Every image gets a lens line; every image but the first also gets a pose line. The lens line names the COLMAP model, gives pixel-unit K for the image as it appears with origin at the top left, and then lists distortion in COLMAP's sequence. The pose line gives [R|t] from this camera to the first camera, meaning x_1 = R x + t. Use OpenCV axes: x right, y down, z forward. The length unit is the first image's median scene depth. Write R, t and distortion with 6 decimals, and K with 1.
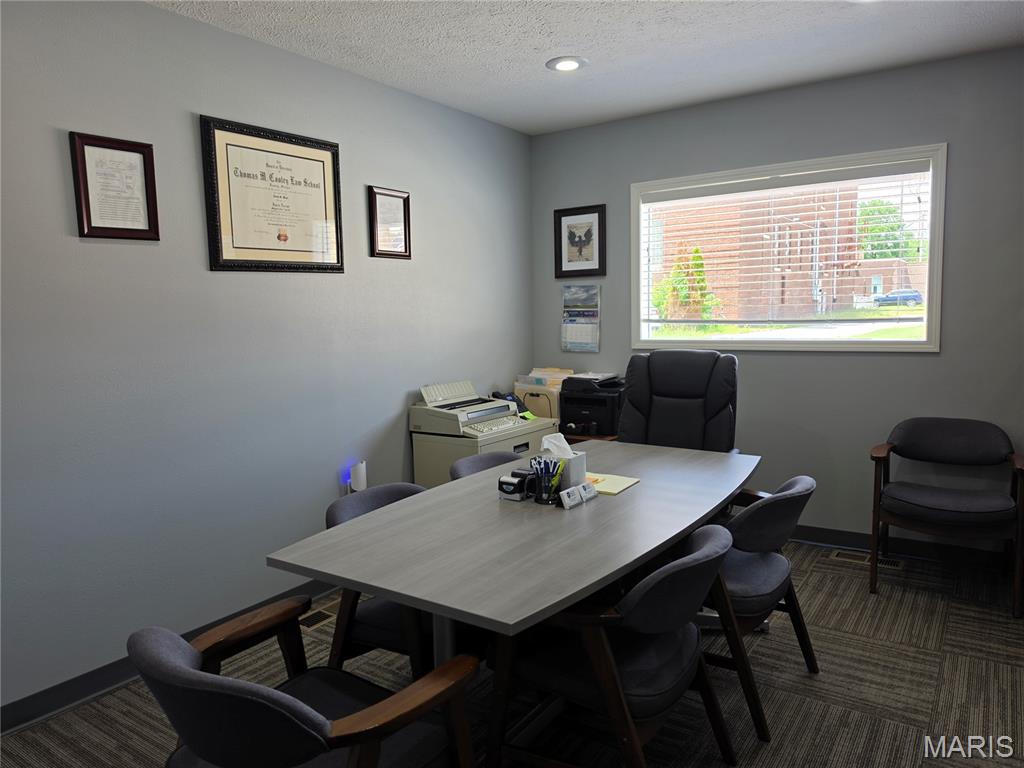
lens RADIAL K [[719.3, 0, 513.0], [0, 719.3, 389.3], [0, 0, 1]] dist [0.008427, -0.011566]
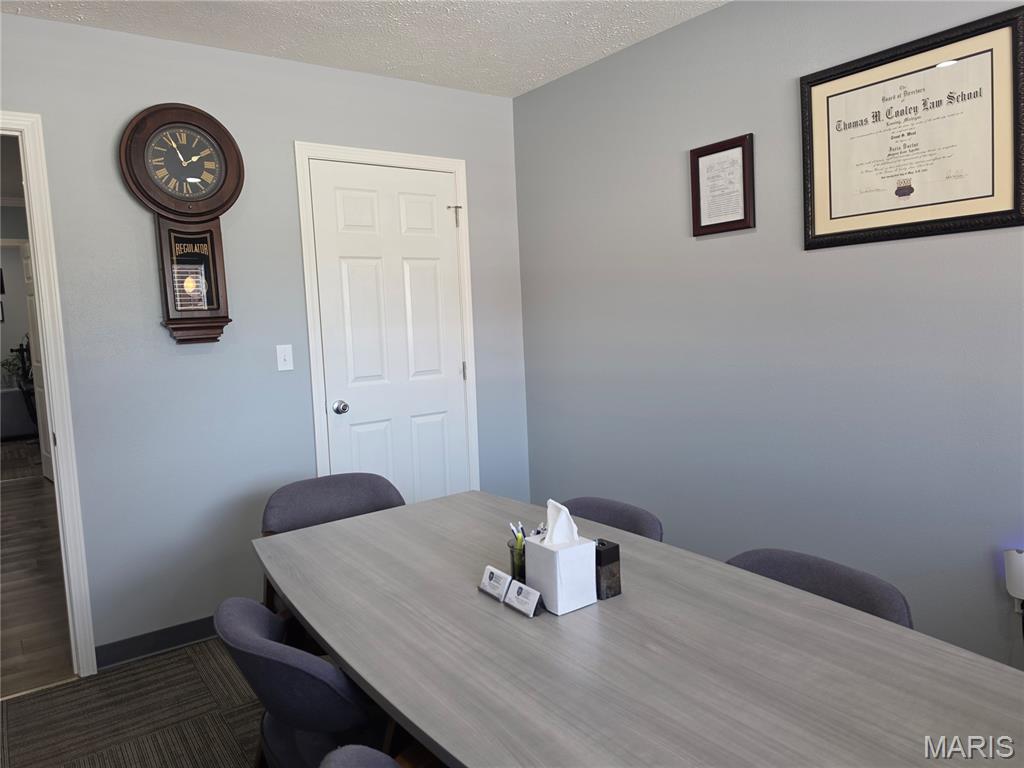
lens RADIAL K [[719.3, 0, 515.1], [0, 719.3, 380.8], [0, 0, 1]] dist [0.008427, -0.011566]
pose [[-0.345098, 0.128859, -0.929679, 0.517889], [-0.060209, 0.985451, 0.158939, -0.115549], [0.936633, 0.110825, -0.332319, 0.903087]]
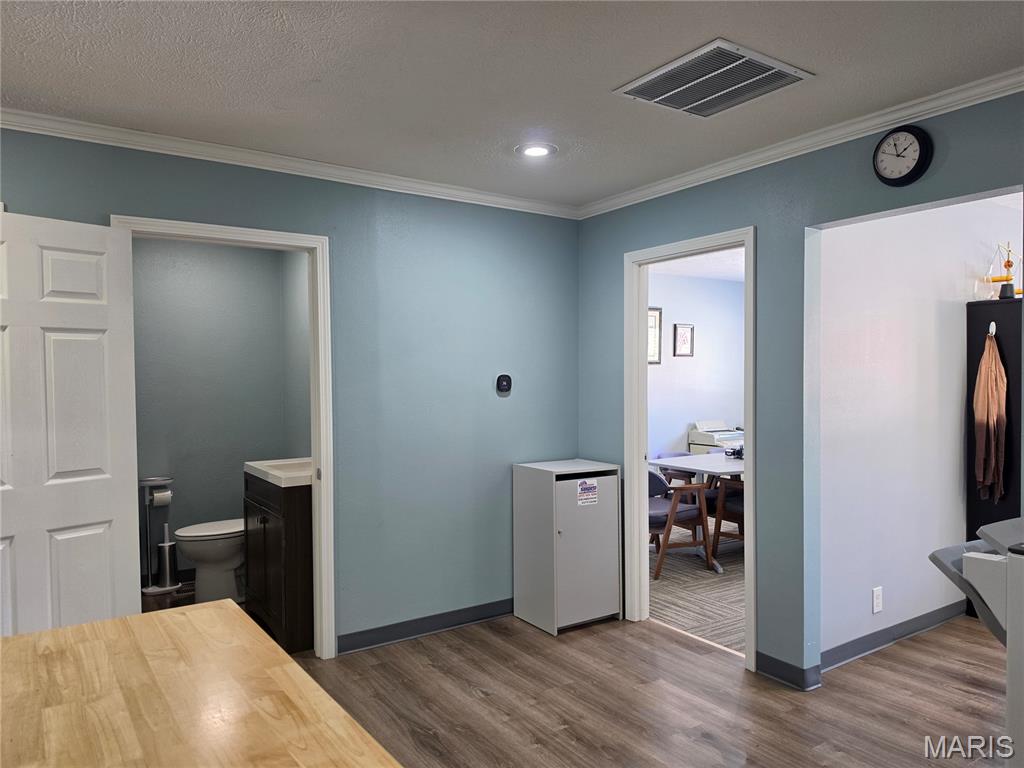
lens RADIAL K [[719.3, 0, 509.9], [0, 719.3, 392.0], [0, 0, 1]] dist [0.008427, -0.011566]
pose [[0.926921, 0.027408, -0.374254, 0.169366], [-0.059731, 0.995390, -0.075042, 0.119599], [0.370472, 0.091913, 0.924285, -1.269230]]
